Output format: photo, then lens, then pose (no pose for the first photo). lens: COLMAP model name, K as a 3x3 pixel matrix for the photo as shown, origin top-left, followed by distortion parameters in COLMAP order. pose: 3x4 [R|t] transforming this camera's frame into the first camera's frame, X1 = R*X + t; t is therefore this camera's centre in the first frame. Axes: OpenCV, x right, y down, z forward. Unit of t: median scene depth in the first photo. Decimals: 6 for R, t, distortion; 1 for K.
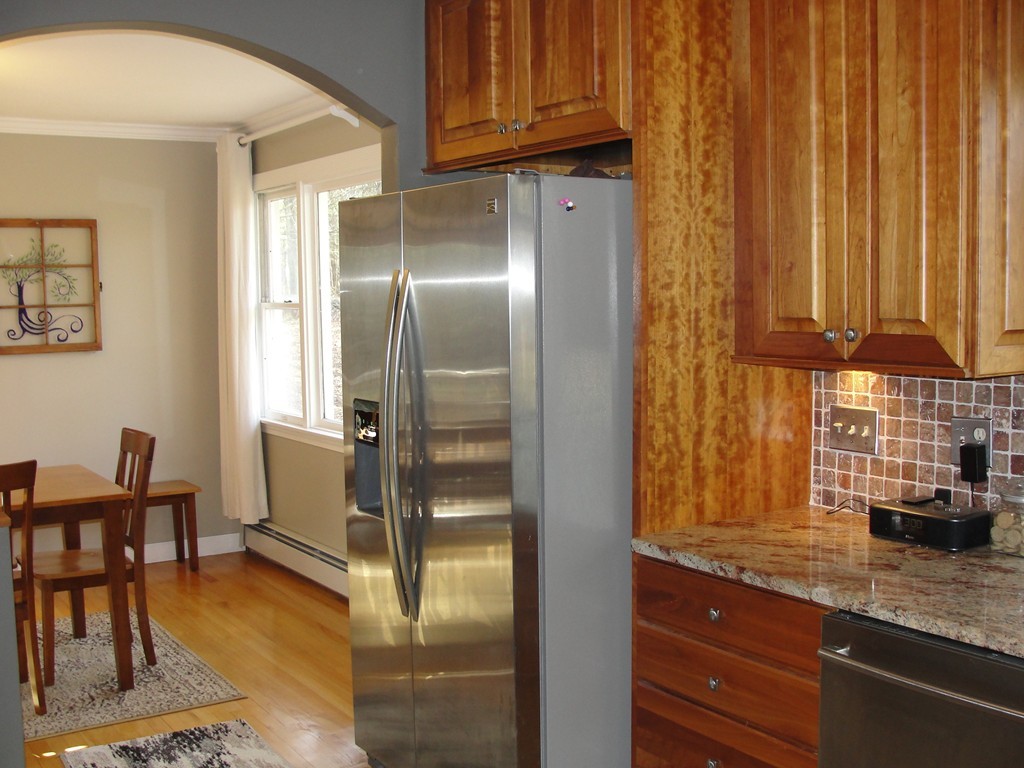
lens RADIAL K [[1193.9, 0, 536.4], [0, 1193.9, 403.3], [0, 0, 1]] dist [-0.222494, 0.301523]
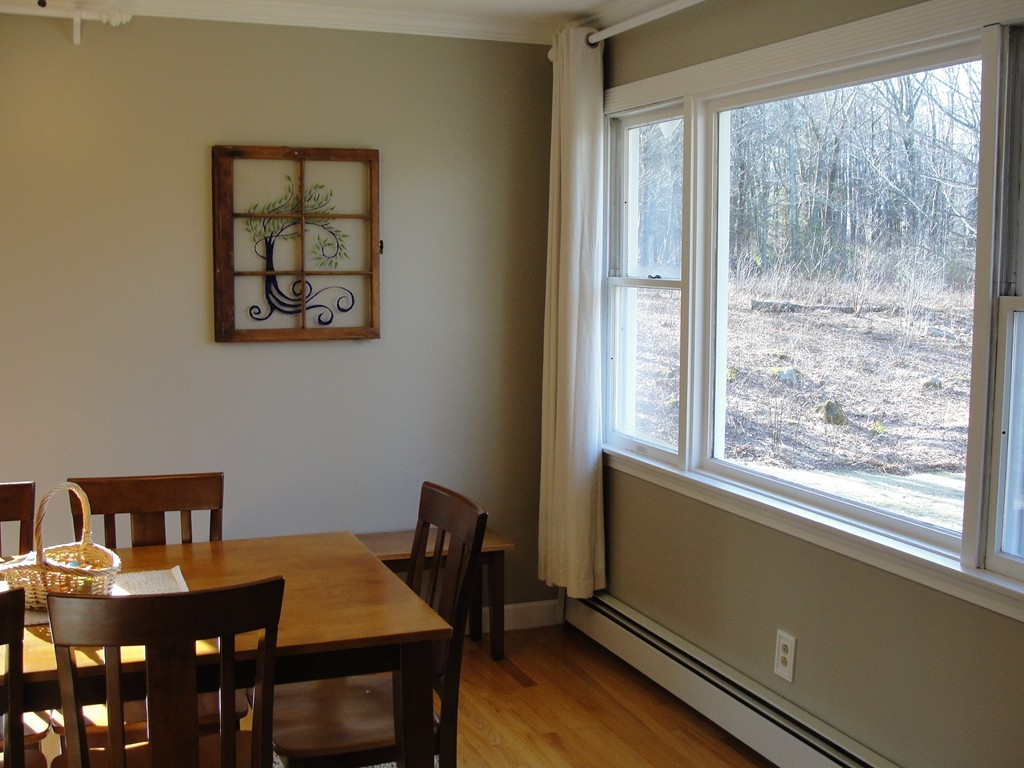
lens RADIAL K [[1138.5, 0, 512.0], [0, 1138.5, 384.0], [0, 0, 1]] dist [-0.148662, 0.005706]
pose [[0.977623, 0.041786, -0.206173, -0.157060], [-0.039583, 0.999107, 0.014801, -0.032098], [0.206608, -0.006309, 0.978404, 0.356590]]
